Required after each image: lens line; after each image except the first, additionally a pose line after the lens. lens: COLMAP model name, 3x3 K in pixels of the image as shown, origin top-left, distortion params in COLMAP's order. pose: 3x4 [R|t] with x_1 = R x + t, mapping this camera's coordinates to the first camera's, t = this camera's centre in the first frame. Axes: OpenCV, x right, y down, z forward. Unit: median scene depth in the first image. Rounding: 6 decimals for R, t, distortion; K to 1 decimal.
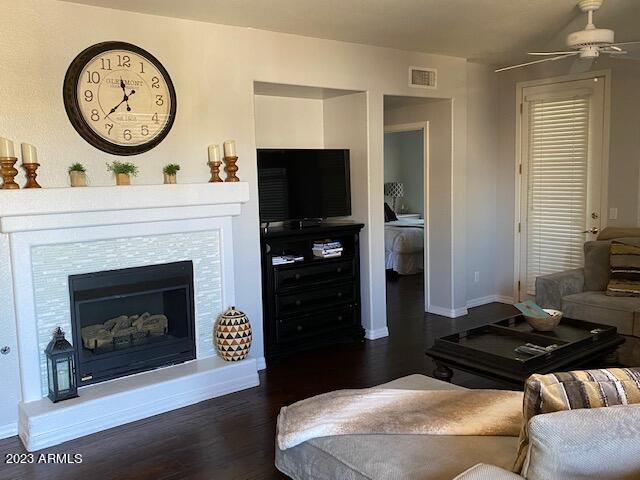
lens RADIAL K [[597.0, 0, 320.0], [0, 597.0, 240.0], [0, 0, 1]] dist [0.189181, -0.409238]
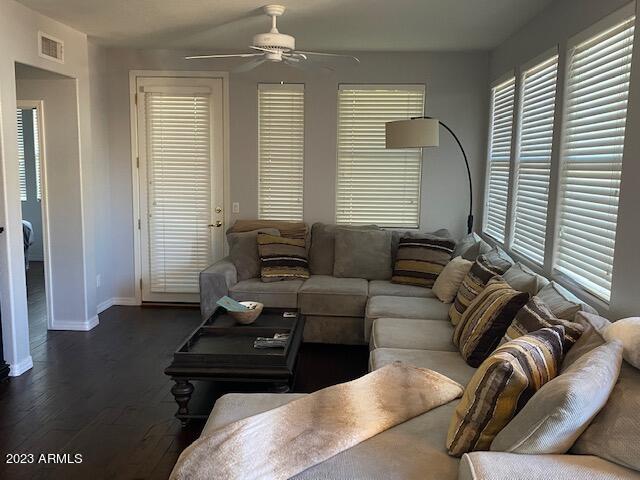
lens RADIAL K [[597.0, 0, 320.0], [0, 597.0, 240.0], [0, 0, 1]] dist [0.189181, -0.409238]
pose [[0.659795, -0.064181, 0.748700, -0.232114], [0.056778, 0.997756, 0.035495, -0.015162], [-0.749297, 0.019090, 0.661958, 0.183341]]
